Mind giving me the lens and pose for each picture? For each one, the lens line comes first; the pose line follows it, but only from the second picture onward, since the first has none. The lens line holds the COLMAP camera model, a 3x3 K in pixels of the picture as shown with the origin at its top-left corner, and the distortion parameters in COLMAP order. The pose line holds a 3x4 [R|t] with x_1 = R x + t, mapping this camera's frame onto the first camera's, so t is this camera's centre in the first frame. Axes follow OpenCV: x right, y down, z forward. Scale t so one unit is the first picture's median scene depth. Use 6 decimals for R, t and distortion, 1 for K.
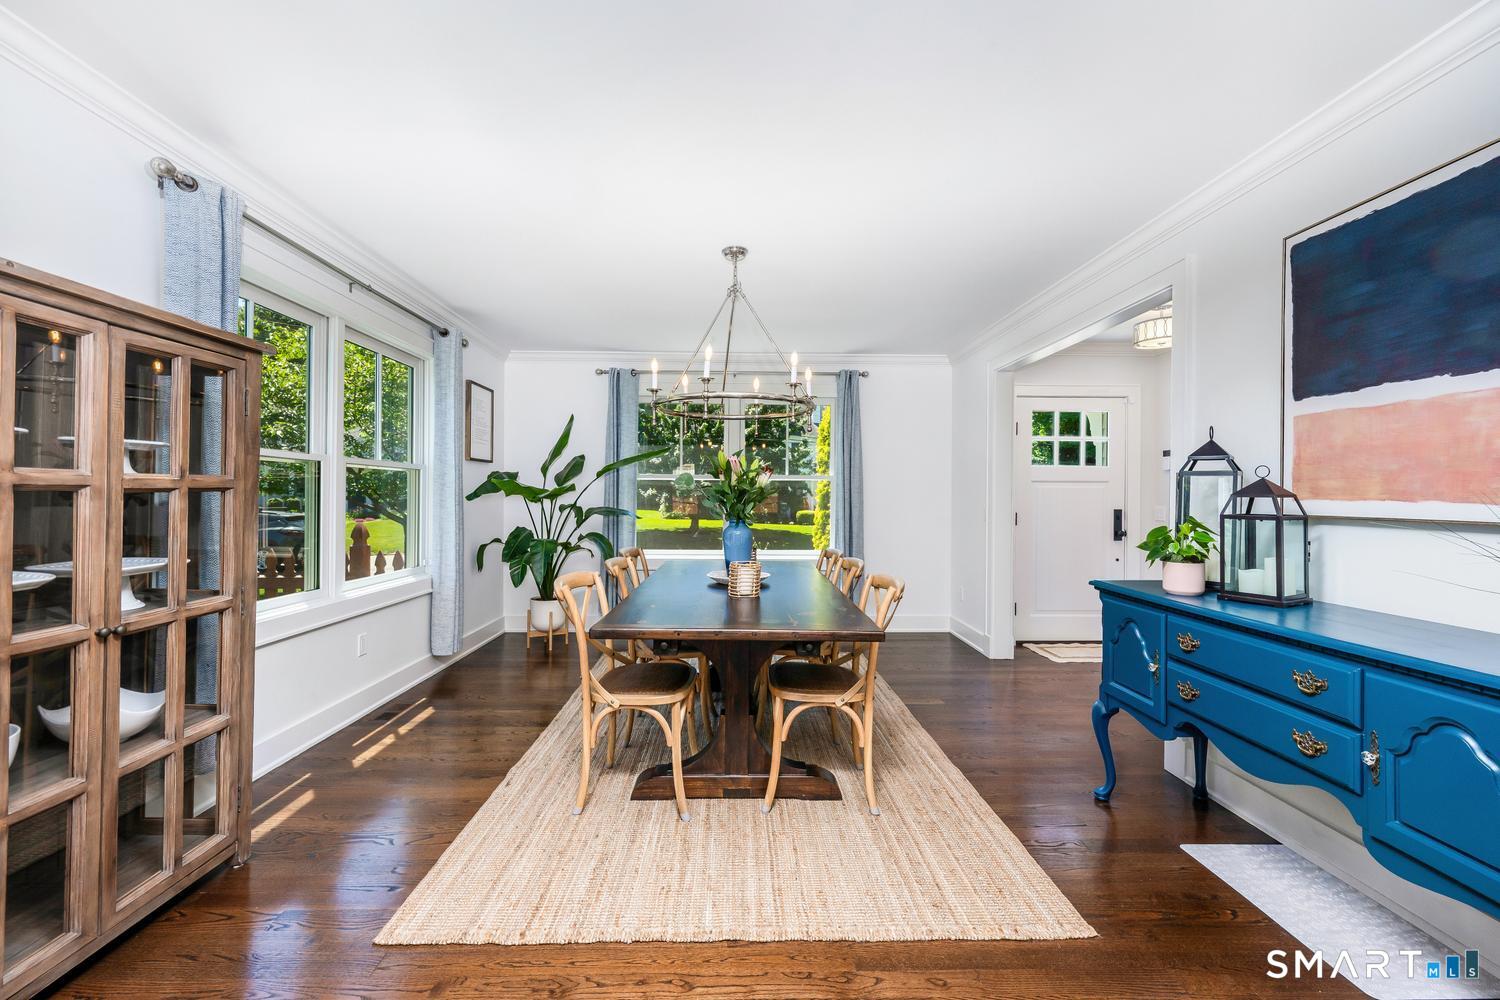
lens RADIAL K [[618.4, 0, 750.3], [0, 618.4, 500.3], [0, 0, 1]] dist [0.000724, 0.000023]
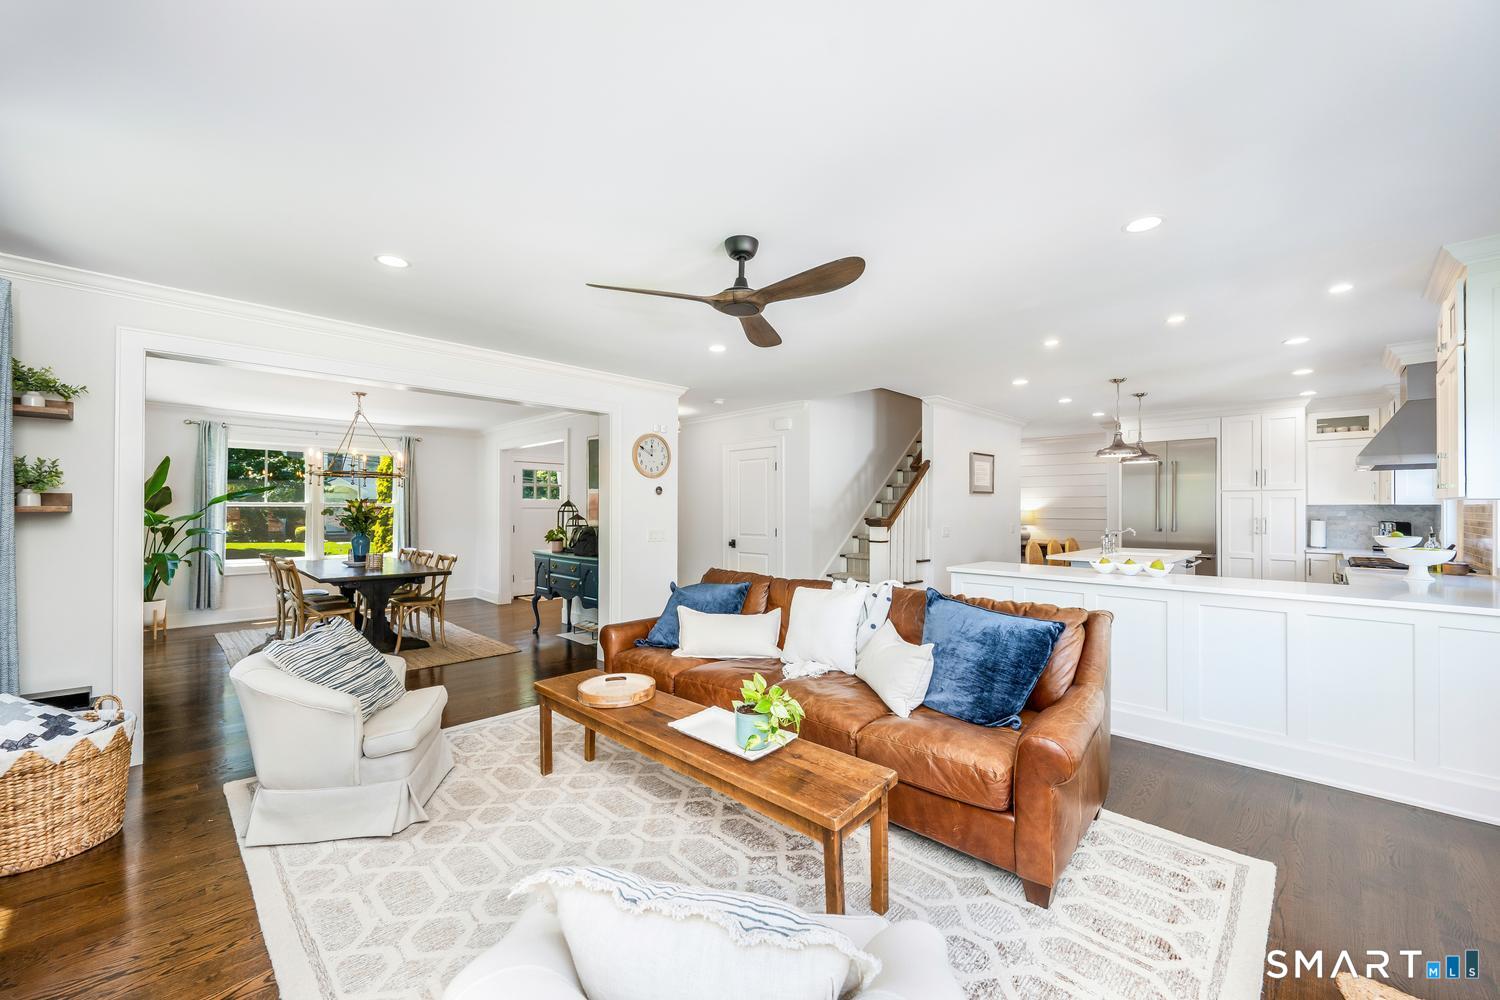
lens RADIAL K [[602.1, 0, 754.3], [0, 602.1, 511.4], [0, 0, 1]] dist [0.000764, 0.000082]
pose [[0.730930, -0.004340, 0.682439, -0.258678], [0.005629, 0.999984, 0.000330, -0.017094], [-0.682429, 0.003600, 0.730943, -0.770684]]
